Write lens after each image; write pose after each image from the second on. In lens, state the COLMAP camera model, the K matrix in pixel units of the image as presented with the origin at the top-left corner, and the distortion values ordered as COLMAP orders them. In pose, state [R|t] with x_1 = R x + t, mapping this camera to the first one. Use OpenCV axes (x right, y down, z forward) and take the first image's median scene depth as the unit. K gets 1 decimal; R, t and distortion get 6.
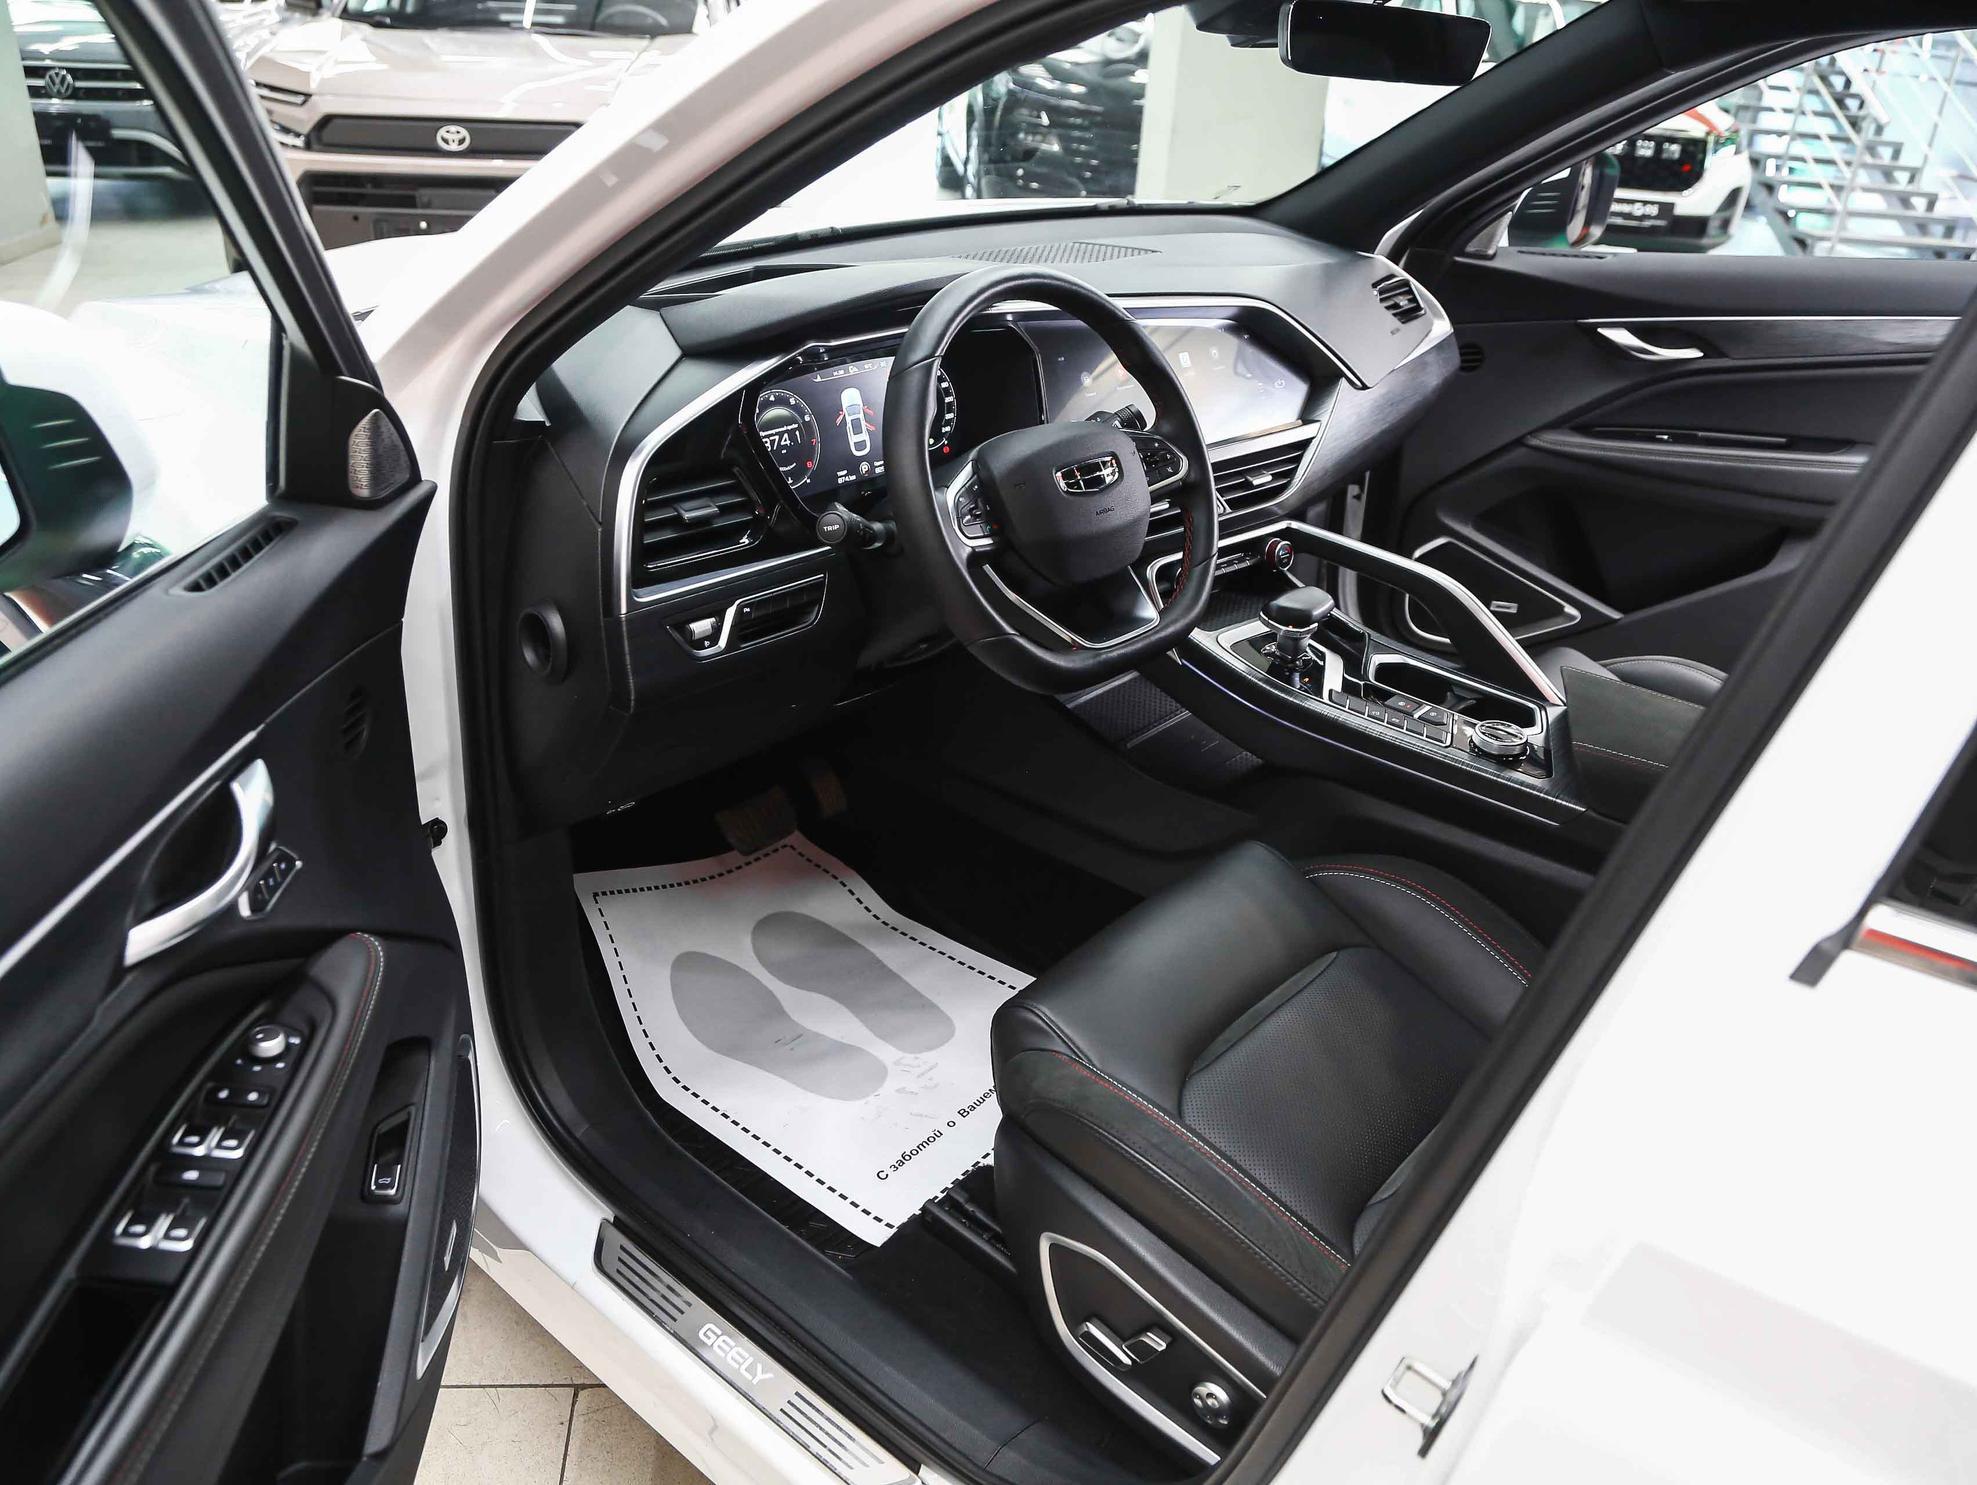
lens RADIAL K [[1496.6, 0, 987.0], [0, 1496.6, 755.9], [0, 0, 1]] dist [-0.146471, 0.078910]
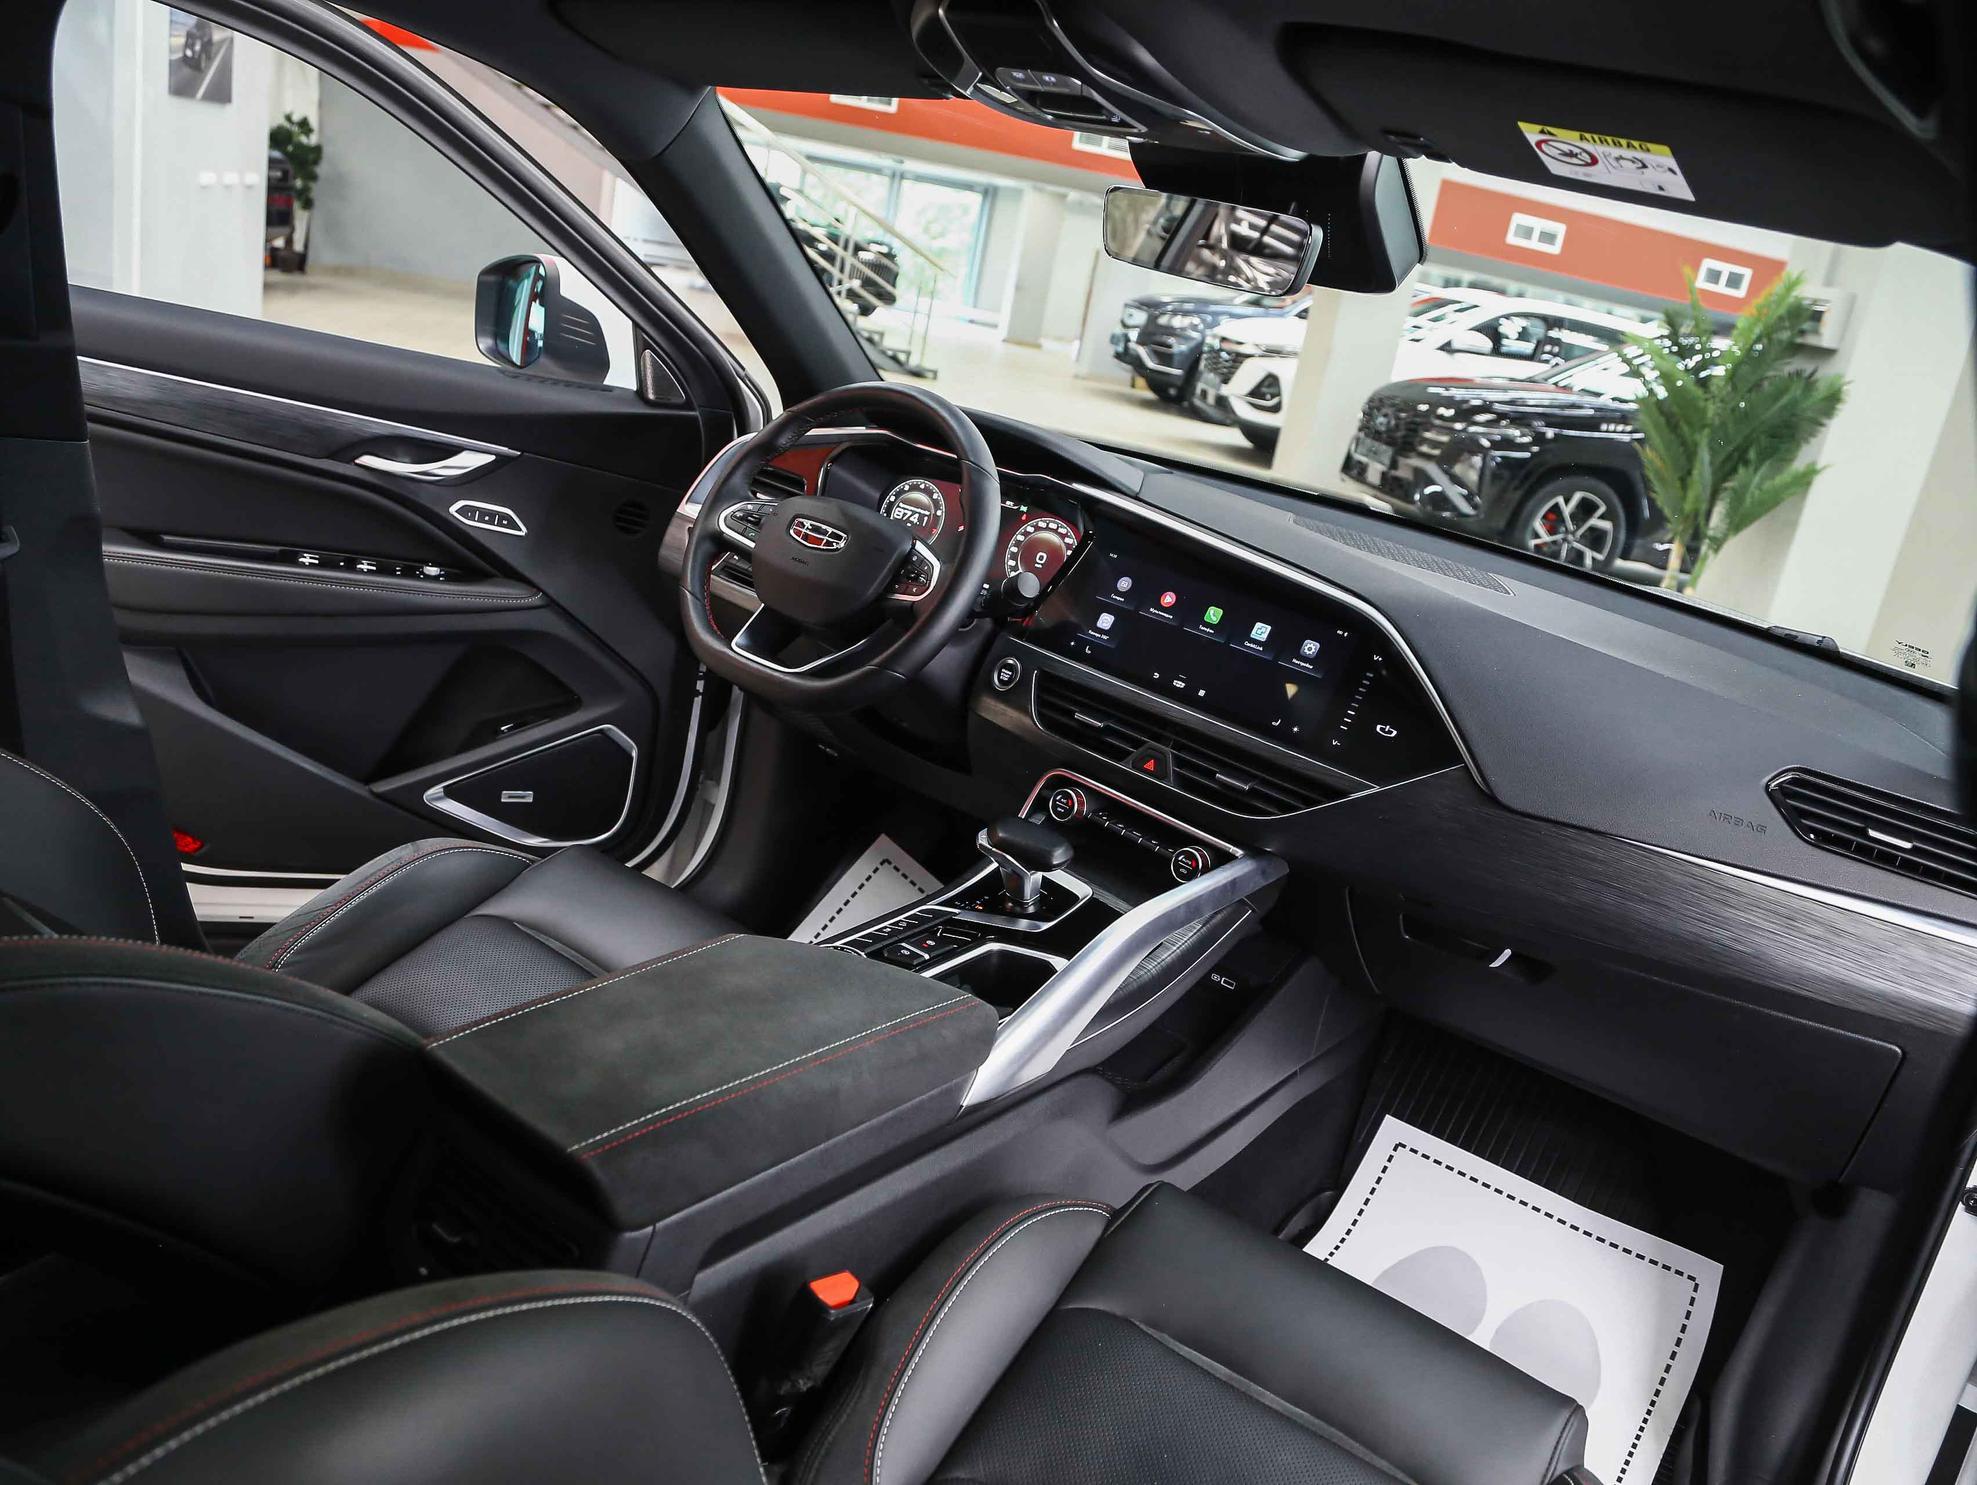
lens RADIAL K [[1496.6, 0, 987.0], [0, 1496.6, 755.9], [0, 0, 1]] dist [-0.146471, 0.078910]
pose [[0.081981, 0.281448, -0.956068, 0.896743], [-0.615489, 0.768802, 0.173544, -0.239986], [0.783870, 0.574222, 0.236255, 0.643899]]
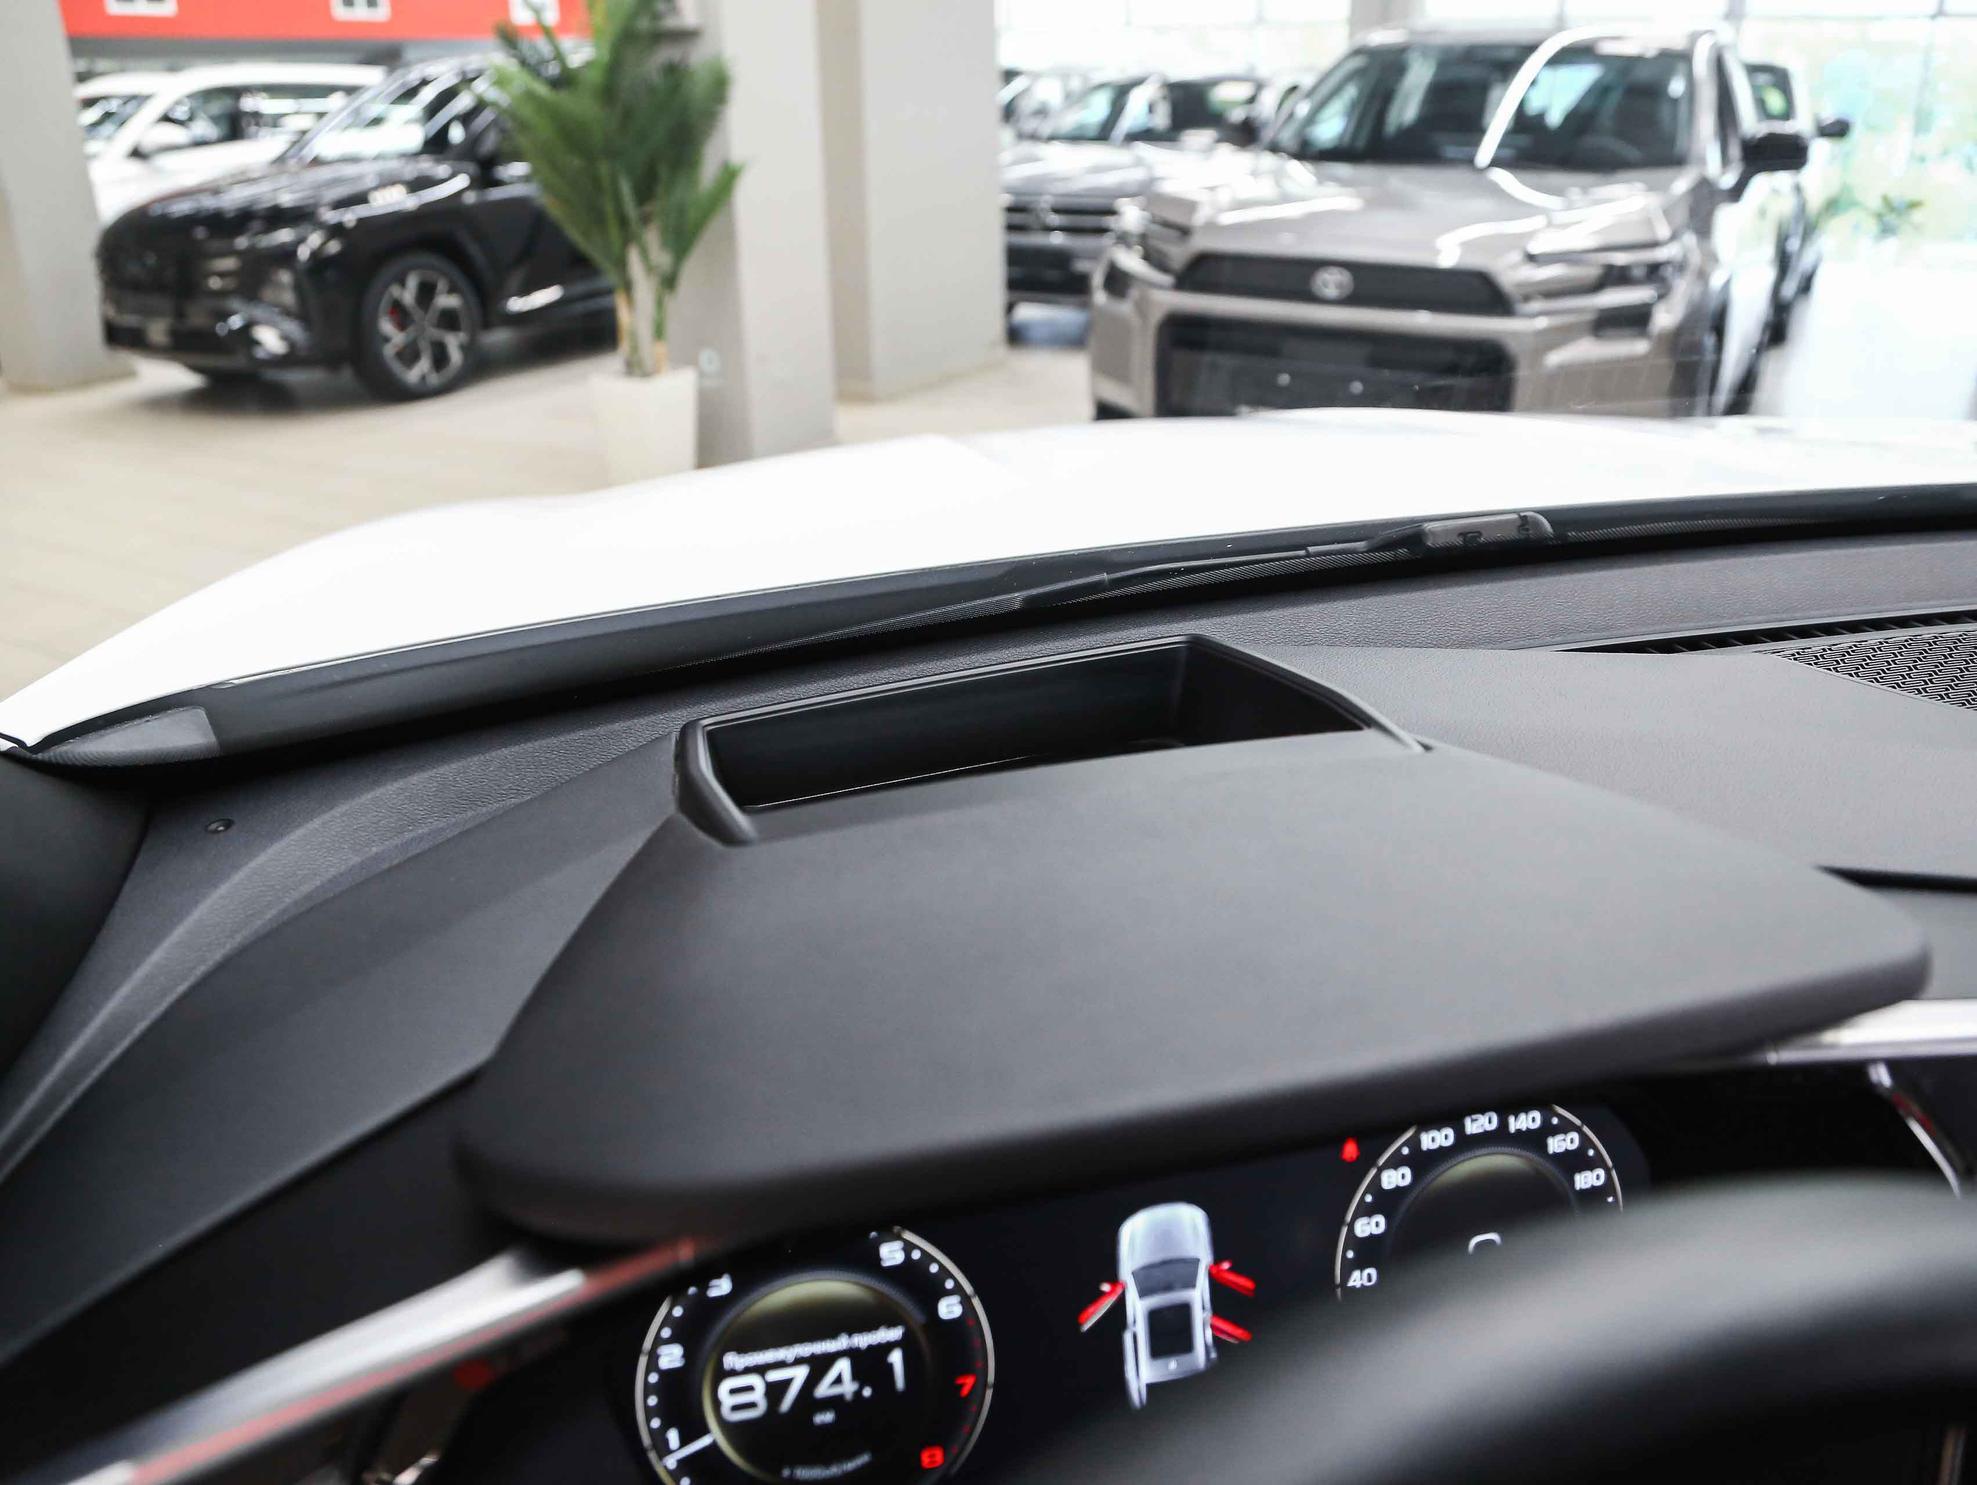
lens RADIAL K [[1496.6, 0, 987.0], [0, 1496.6, 755.9], [0, 0, 1]] dist [-0.146471, 0.078910]
pose [[0.801808, 0.174501, -0.571536, 0.019586], [-0.226219, 0.973871, -0.020020, -0.247892], [0.553108, 0.145344, 0.820333, 0.576561]]
